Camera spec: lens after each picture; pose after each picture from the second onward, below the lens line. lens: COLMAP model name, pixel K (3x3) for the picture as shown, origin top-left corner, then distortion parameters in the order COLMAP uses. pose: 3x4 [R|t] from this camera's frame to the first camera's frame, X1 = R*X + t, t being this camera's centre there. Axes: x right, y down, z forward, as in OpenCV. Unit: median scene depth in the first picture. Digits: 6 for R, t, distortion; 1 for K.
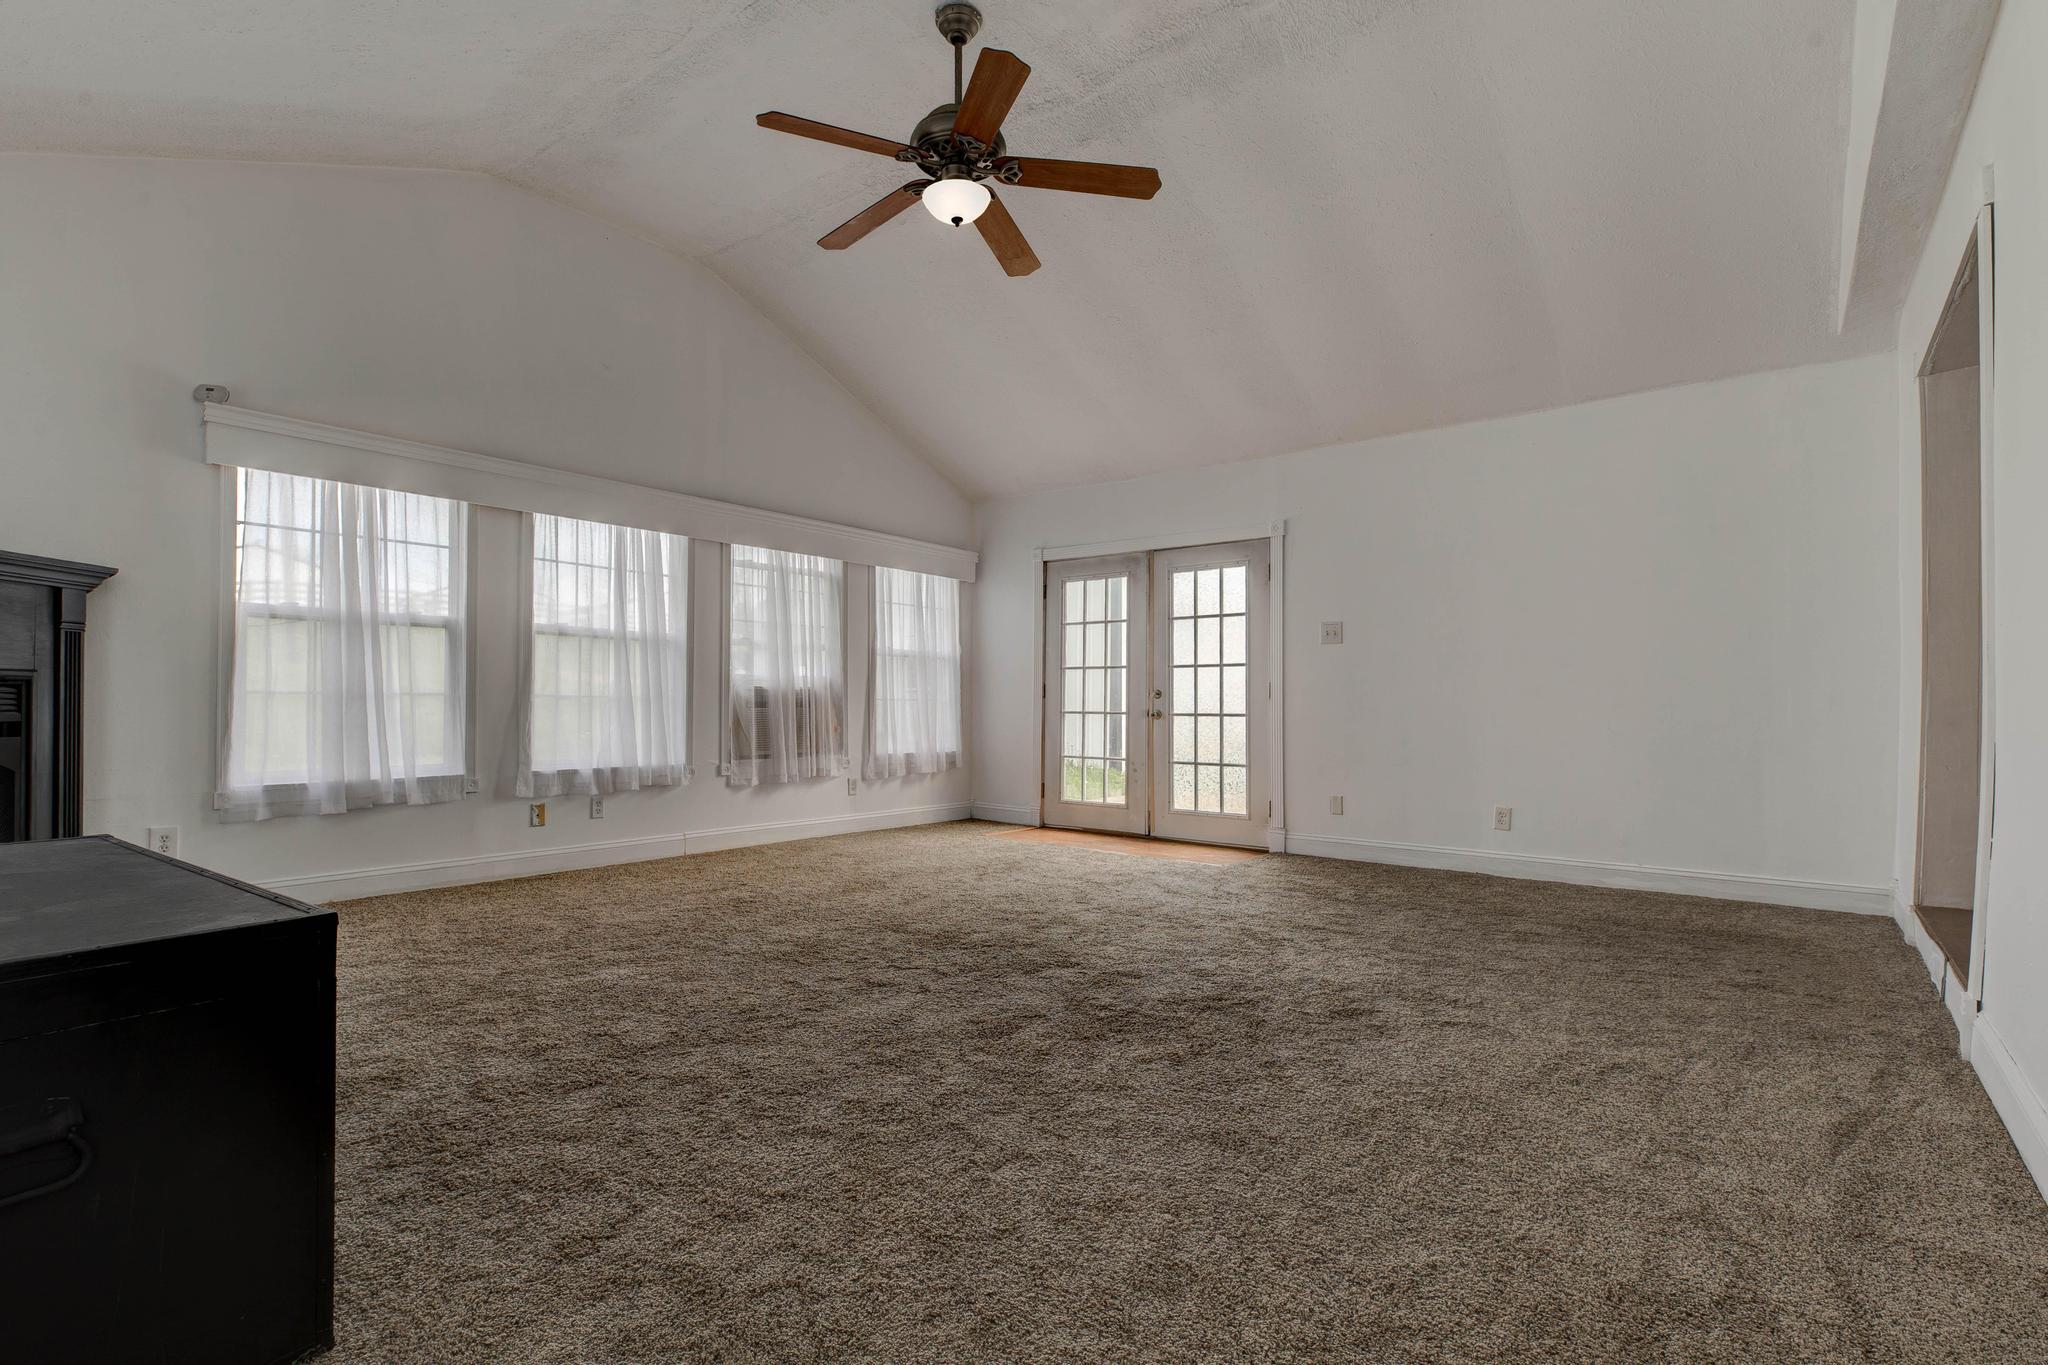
lens RADIAL K [[929.1, 0, 1029.3], [0, 929.1, 702.8], [0, 0, 1]] dist [0.007105, -0.001764]
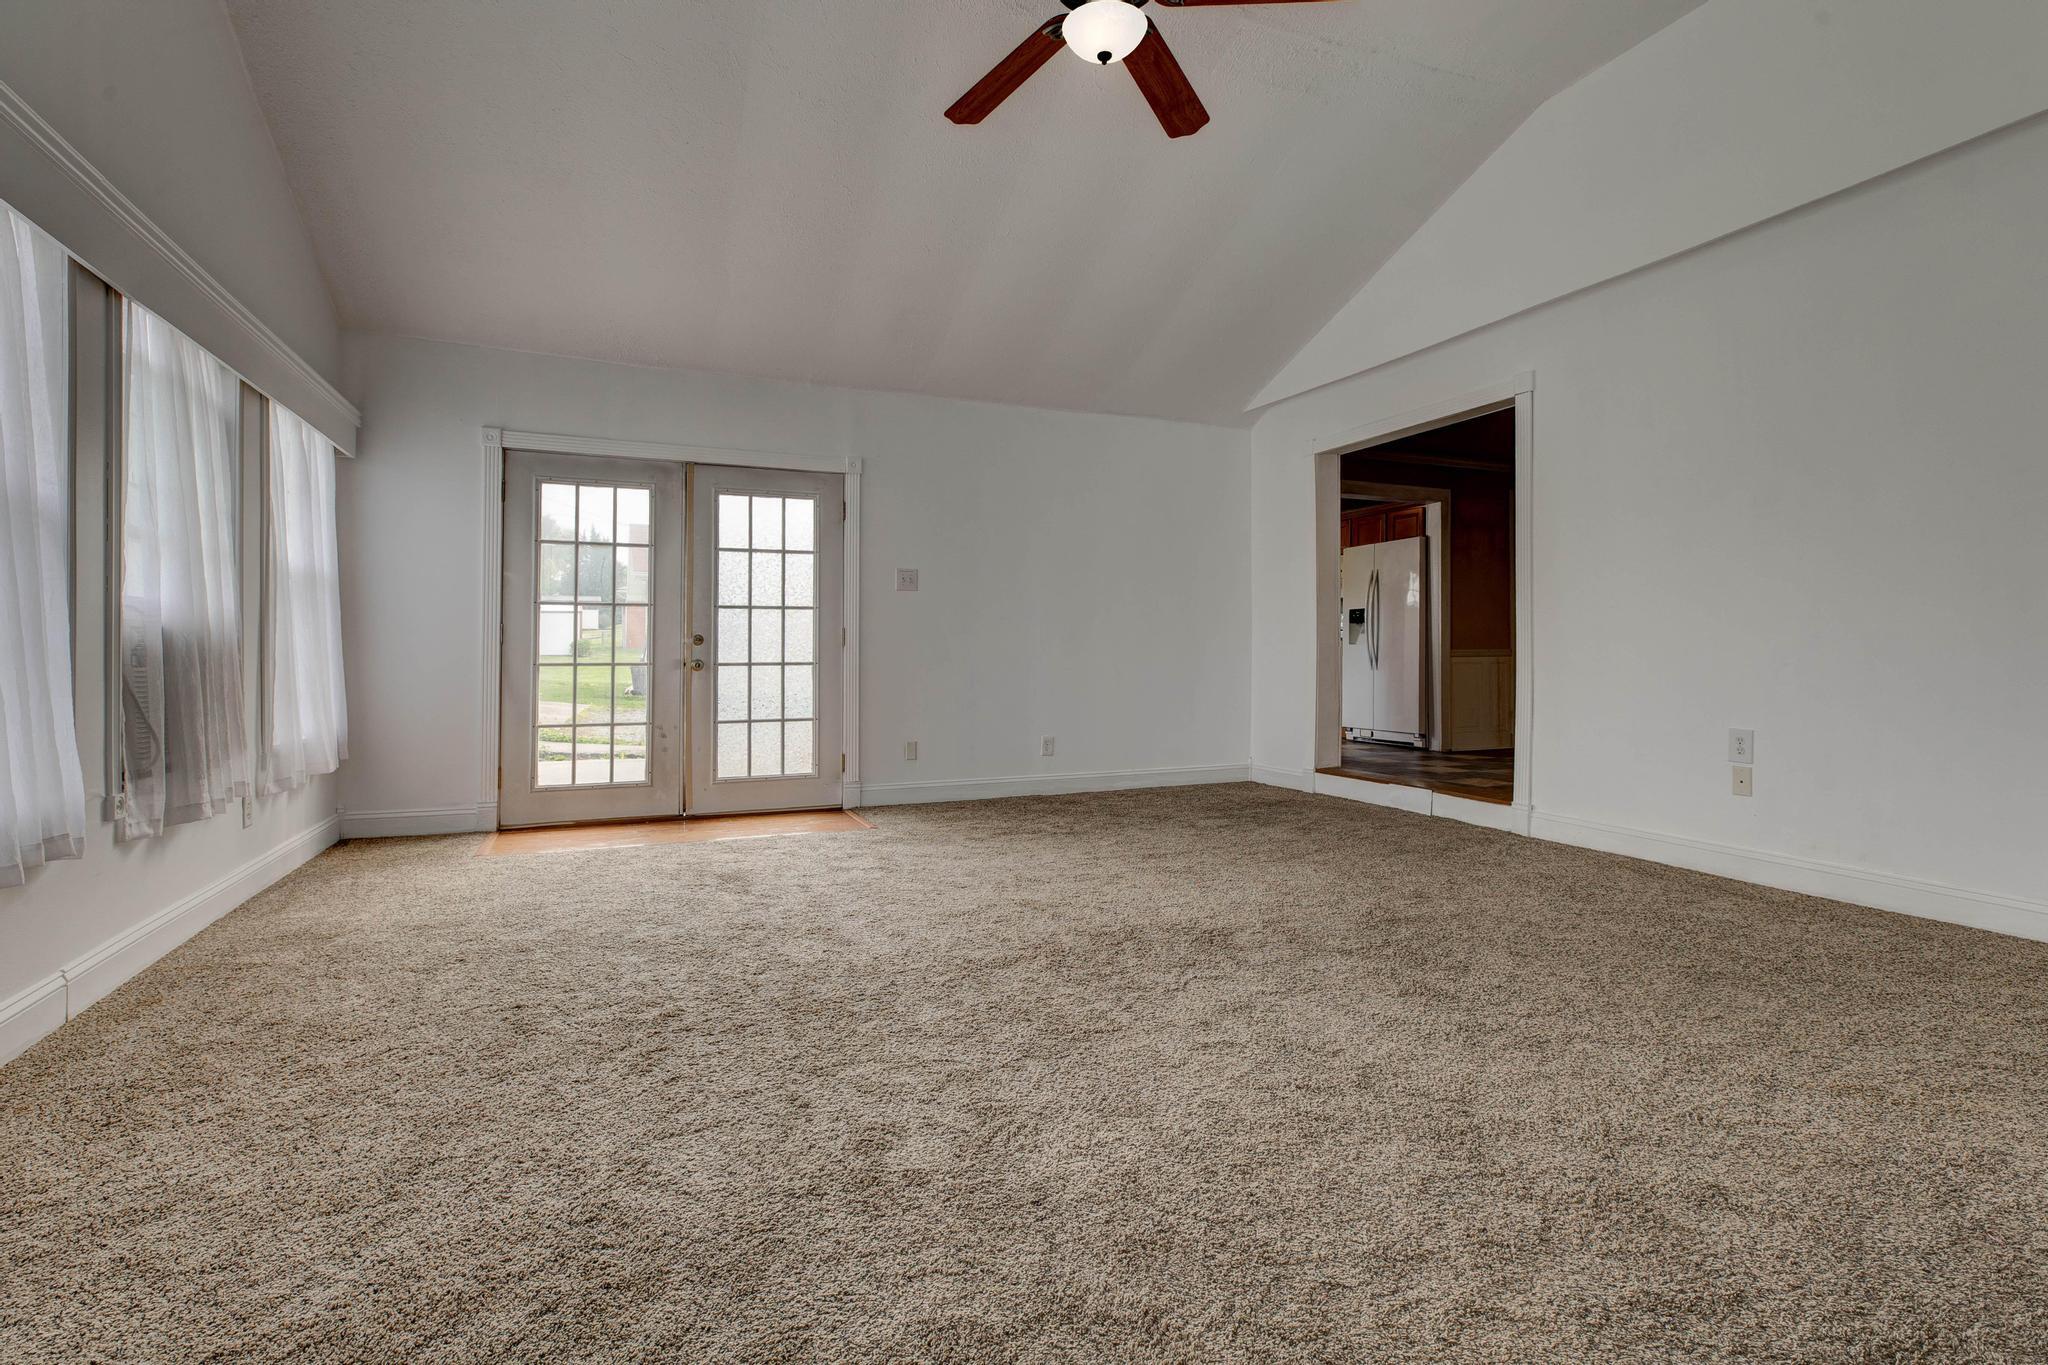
lens RADIAL K [[929.1, 0, 1036.2], [0, 929.1, 641.8], [0, 0, 1]] dist [0.007105, -0.001764]
pose [[0.501991, 0.000902, 0.864873, -0.454654], [0.001746, 0.999996, -0.002056, -0.005724], [-0.864871, 0.002542, 0.501987, 0.360666]]
